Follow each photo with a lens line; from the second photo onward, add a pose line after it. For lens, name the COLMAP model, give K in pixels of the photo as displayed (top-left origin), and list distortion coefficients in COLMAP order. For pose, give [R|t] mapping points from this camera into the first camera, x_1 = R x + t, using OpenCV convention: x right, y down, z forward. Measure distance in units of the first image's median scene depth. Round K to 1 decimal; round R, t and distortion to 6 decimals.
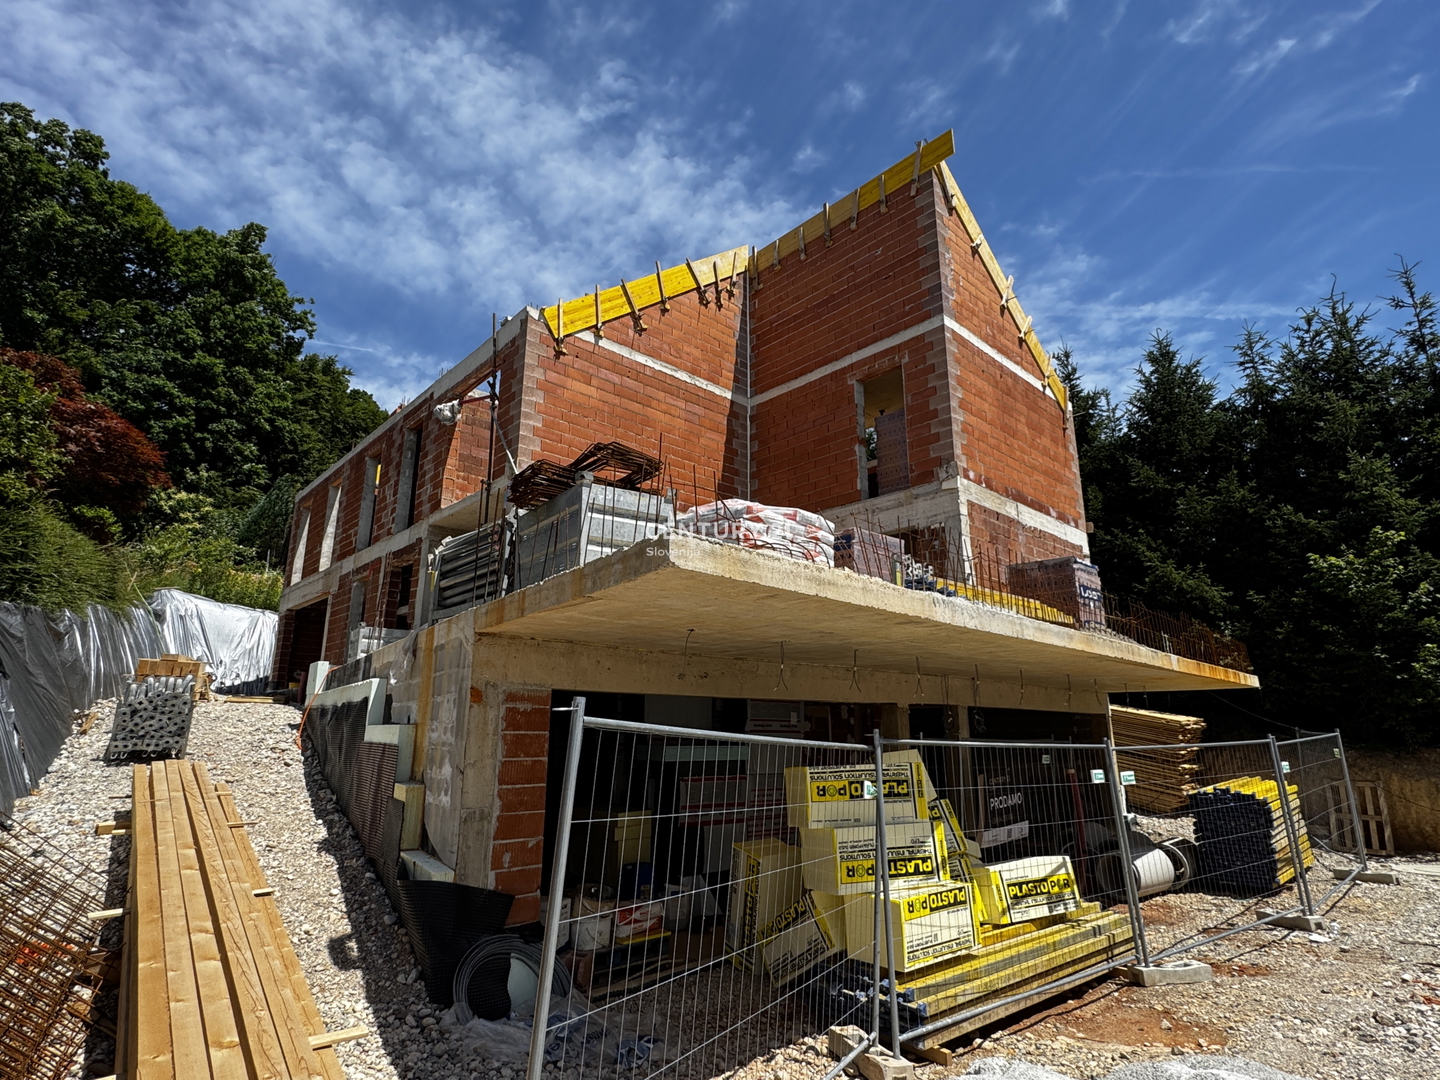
lens RADIAL K [[737.3, 0, 722.2], [0, 737.3, 553.7], [0, 0, 1]] dist [-0.000786, 0.001066]
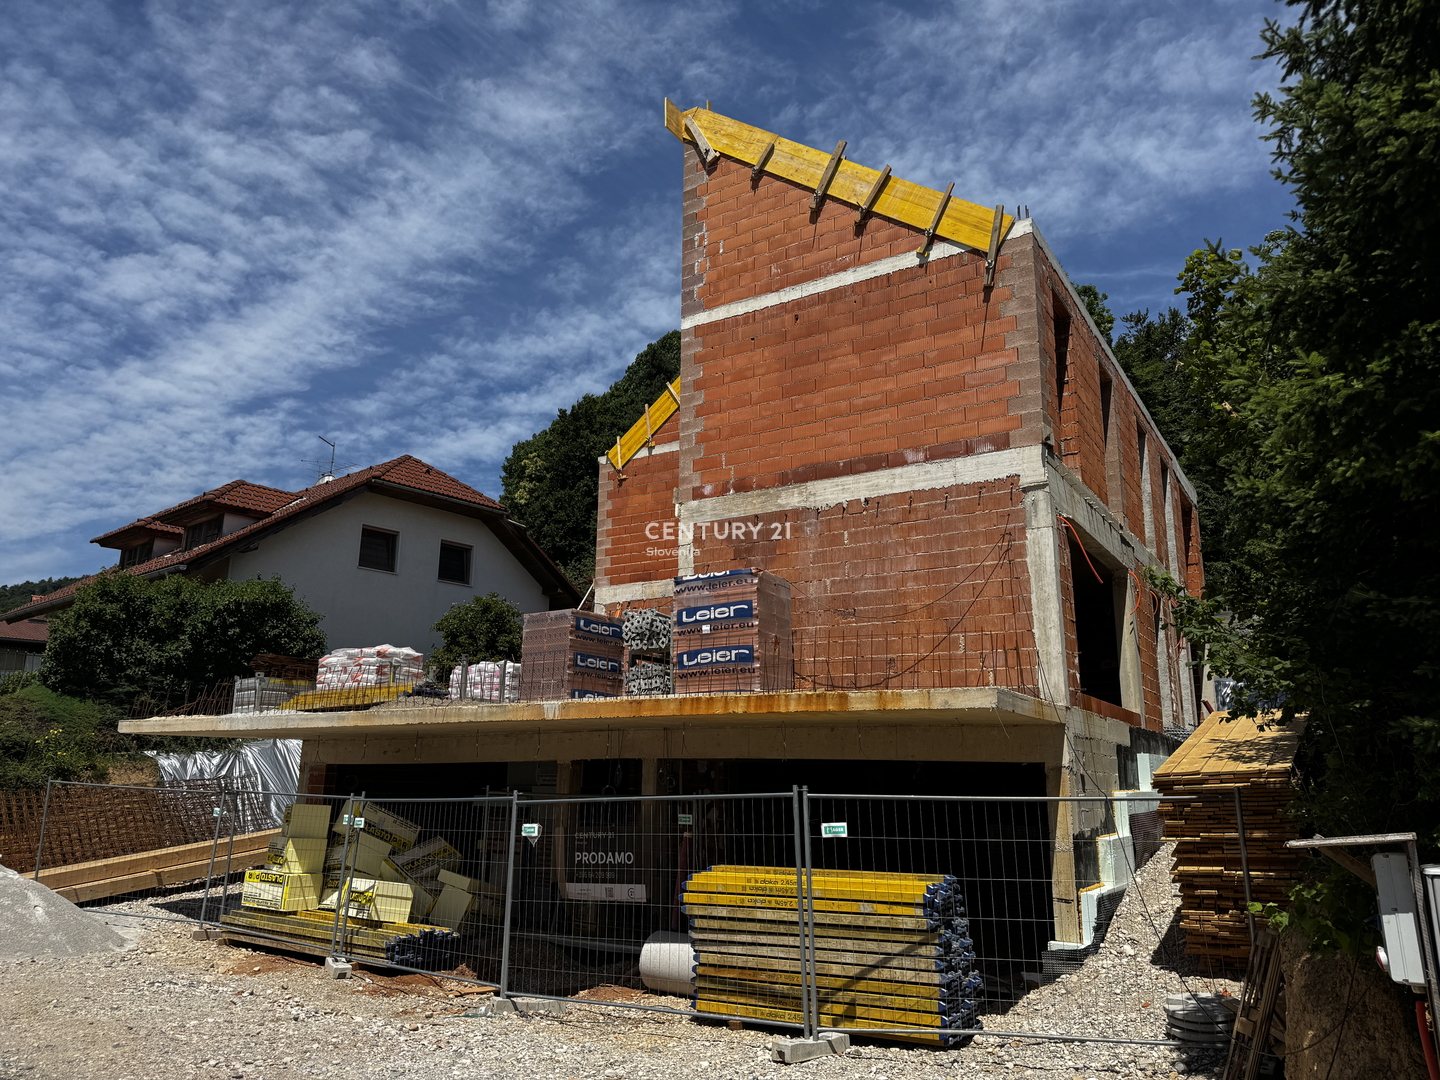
lens RADIAL K [[1007.9, 0, 720.5], [0, 1007.9, 545.5], [0, 0, 1]] dist [0.078977, -0.011569]
pose [[0.255395, -0.217608, -0.942030, 1.347118], [0.216424, 0.962485, -0.163658, 0.142982], [0.942303, -0.162080, 0.292909, 0.613432]]
